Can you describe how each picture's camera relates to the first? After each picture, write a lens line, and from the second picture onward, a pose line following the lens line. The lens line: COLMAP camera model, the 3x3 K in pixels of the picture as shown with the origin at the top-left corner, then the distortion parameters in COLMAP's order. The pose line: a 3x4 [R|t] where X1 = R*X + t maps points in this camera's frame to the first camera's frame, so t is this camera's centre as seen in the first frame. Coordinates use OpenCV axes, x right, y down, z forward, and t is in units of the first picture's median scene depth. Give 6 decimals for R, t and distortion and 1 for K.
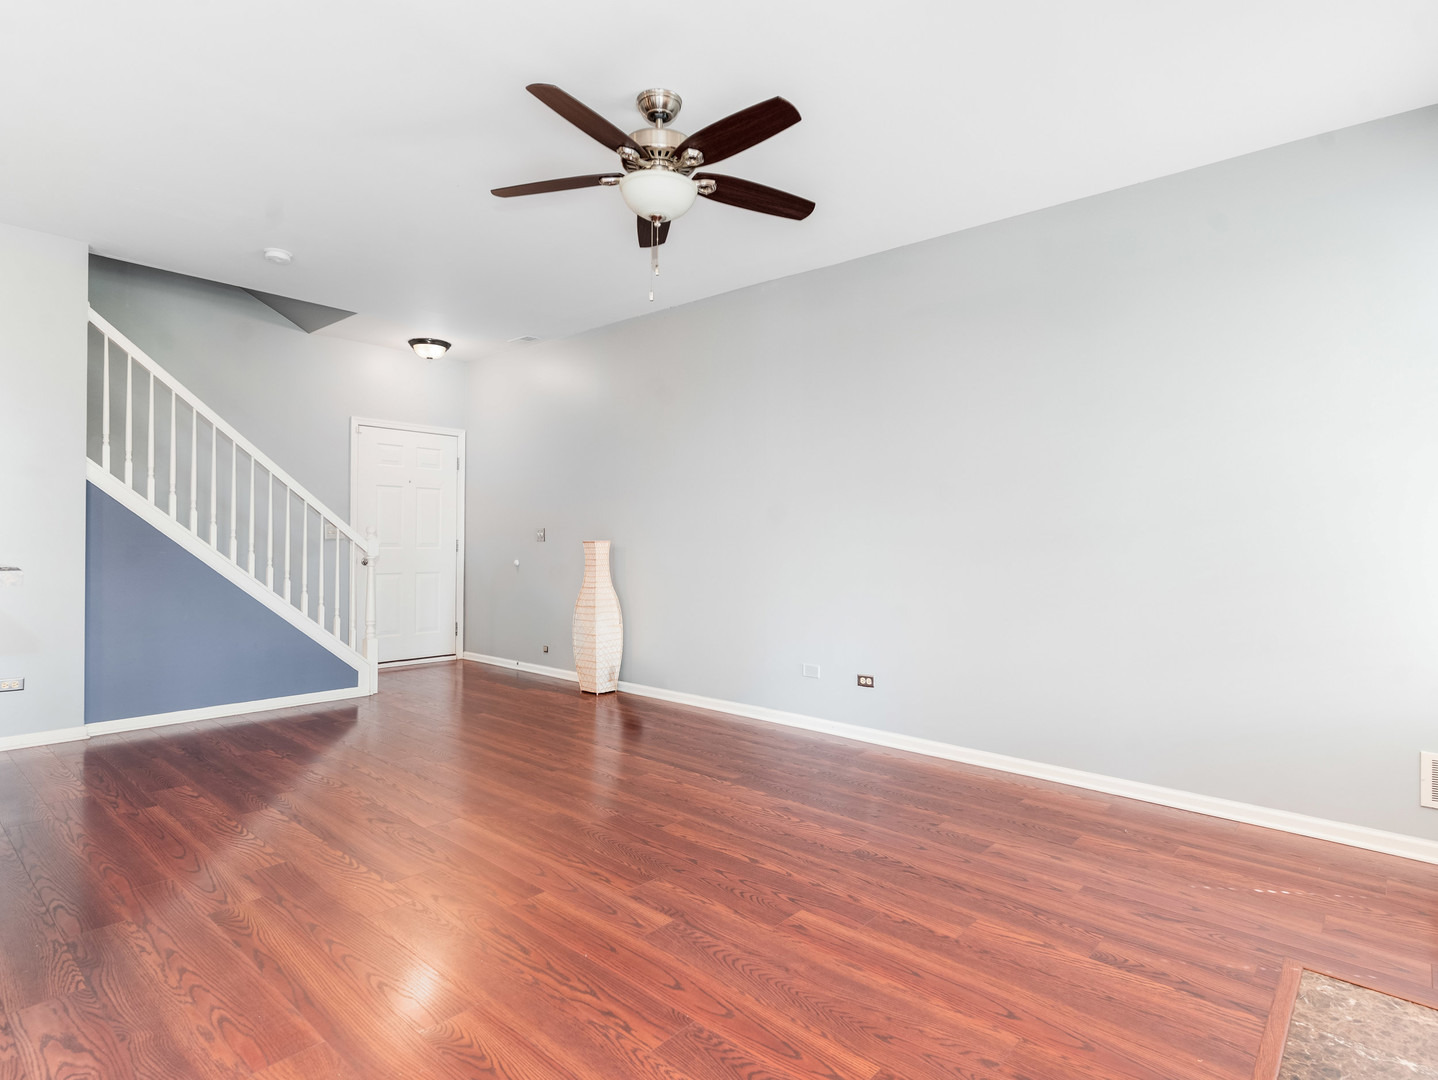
lens RADIAL K [[779.8, 0, 711.3], [0, 779.8, 537.0], [0, 0, 1]] dist [0.001600, 0.000287]
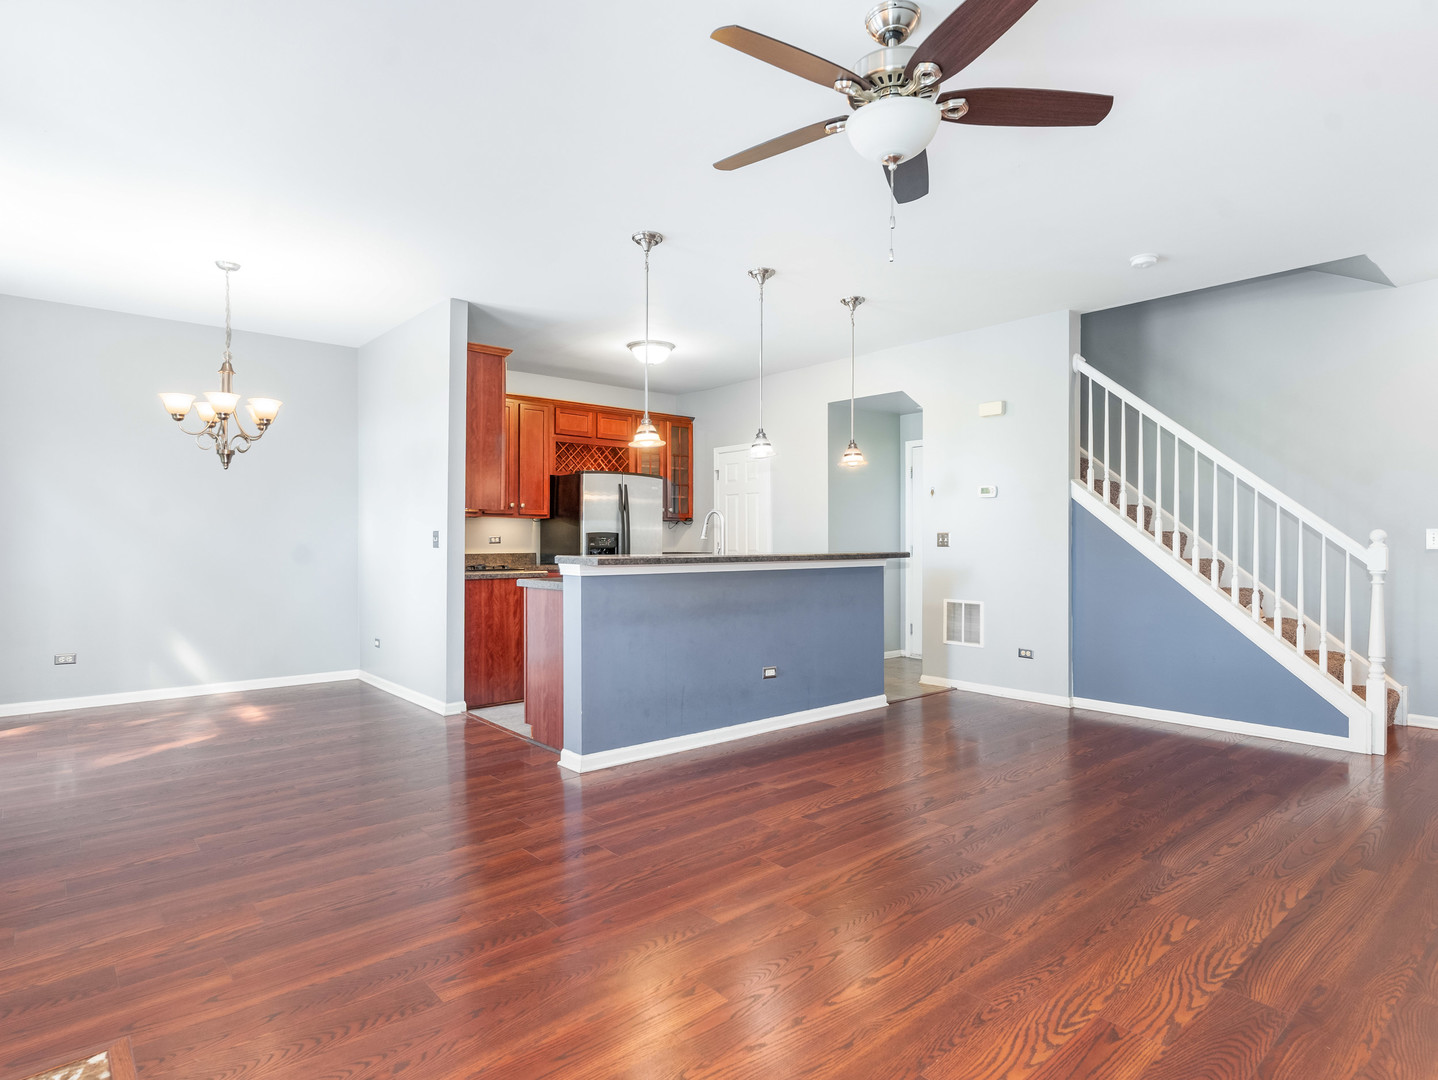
lens RADIAL K [[779.8, 0, 711.3], [0, 779.8, 537.0], [0, 0, 1]] dist [0.001600, 0.000287]
pose [[-0.127652, -0.015640, -0.991696, 0.692345], [0.001416, 0.999872, -0.015951, 0.006531], [0.991818, -0.003441, -0.127614, 0.808107]]
